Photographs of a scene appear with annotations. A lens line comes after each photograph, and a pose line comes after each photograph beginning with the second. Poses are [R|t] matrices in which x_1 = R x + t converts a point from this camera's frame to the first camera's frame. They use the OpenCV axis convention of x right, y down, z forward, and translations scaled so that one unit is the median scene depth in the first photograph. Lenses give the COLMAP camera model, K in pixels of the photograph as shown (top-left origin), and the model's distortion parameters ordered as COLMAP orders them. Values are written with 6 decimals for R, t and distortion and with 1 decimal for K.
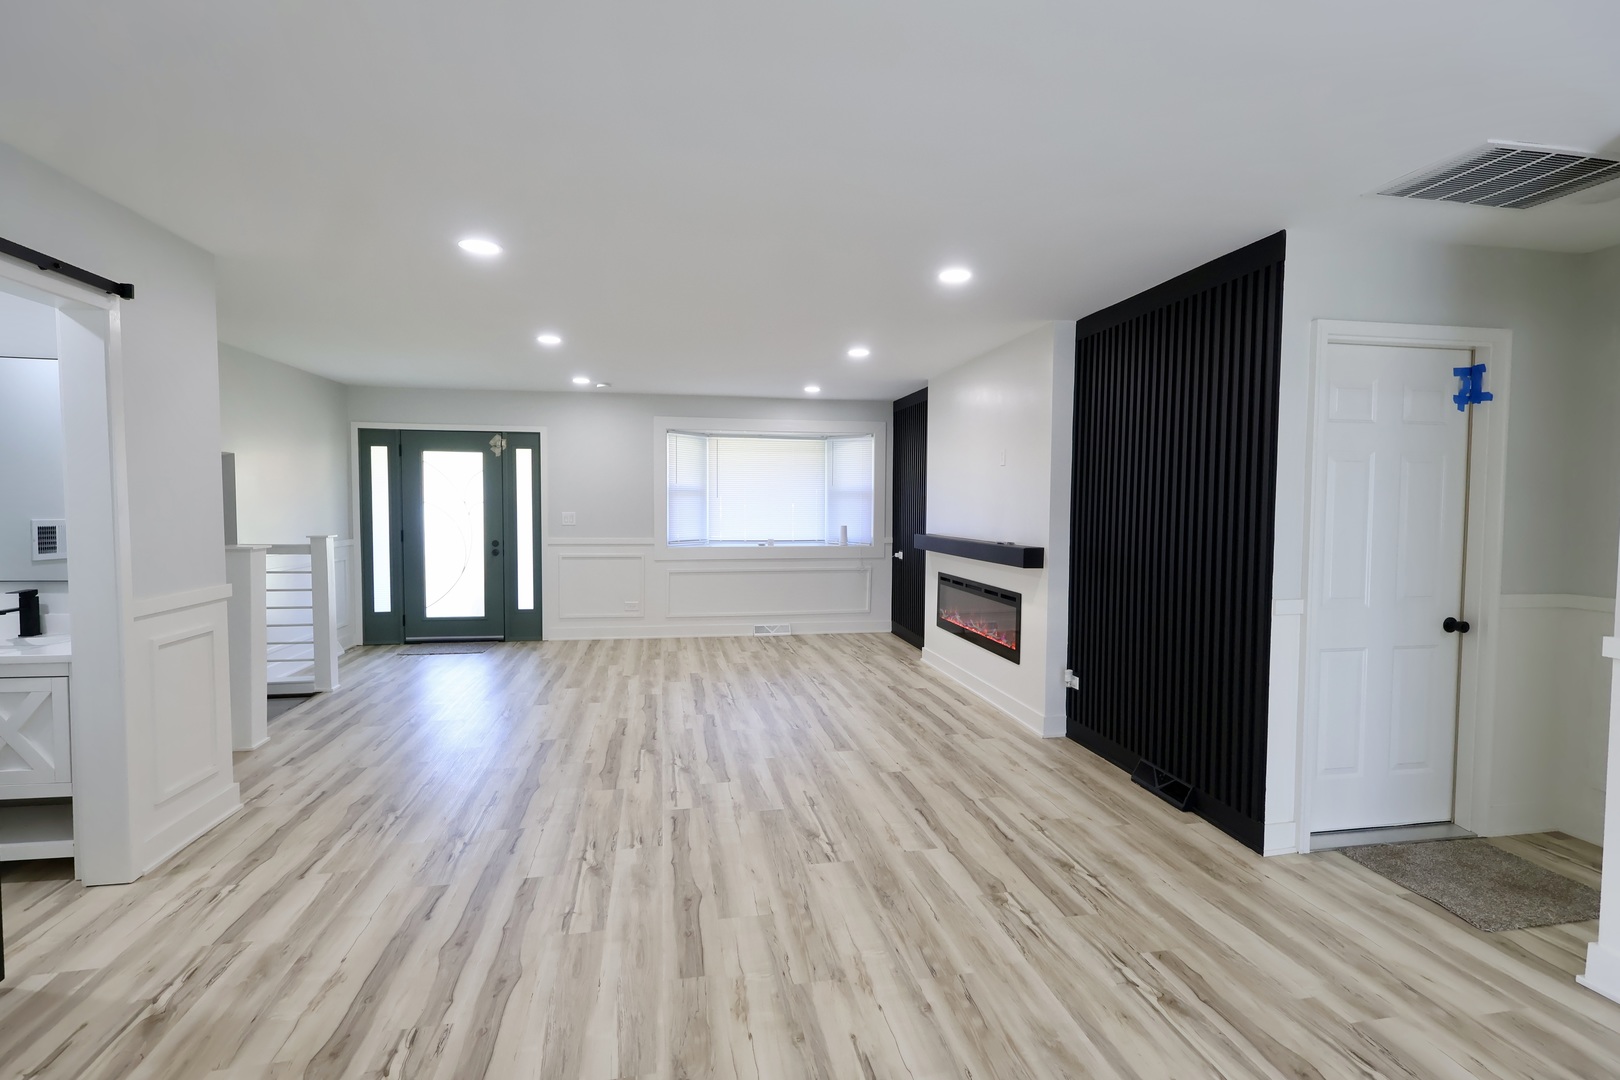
lens RADIAL K [[771.7, 0, 810.0], [0, 771.7, 540.0], [0, 0, 1]] dist [-0.001696, -0.000077]
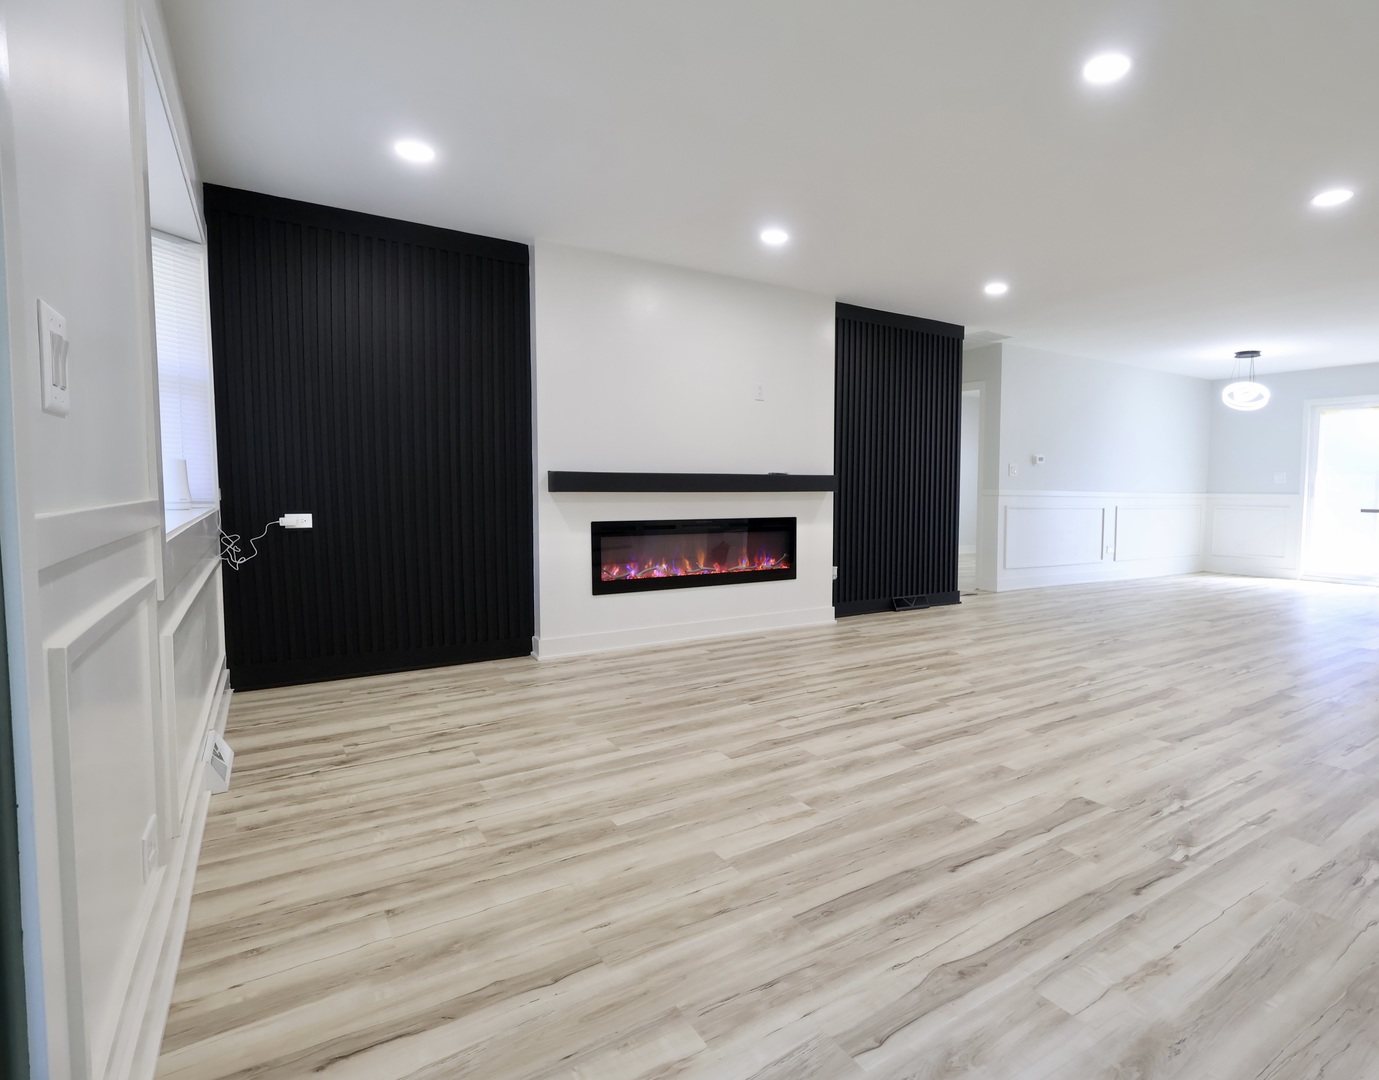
lens RADIAL K [[722.1, 0, 689.5], [0, 722.1, 540.0], [0, 0, 1]] dist [0.000649, 0.000277]
pose [[-0.320502, -0.114718, 0.940275, -0.803150], [0.020783, 0.991549, 0.128058, -0.060821], [-0.947020, 0.060584, -0.315410, 1.564066]]
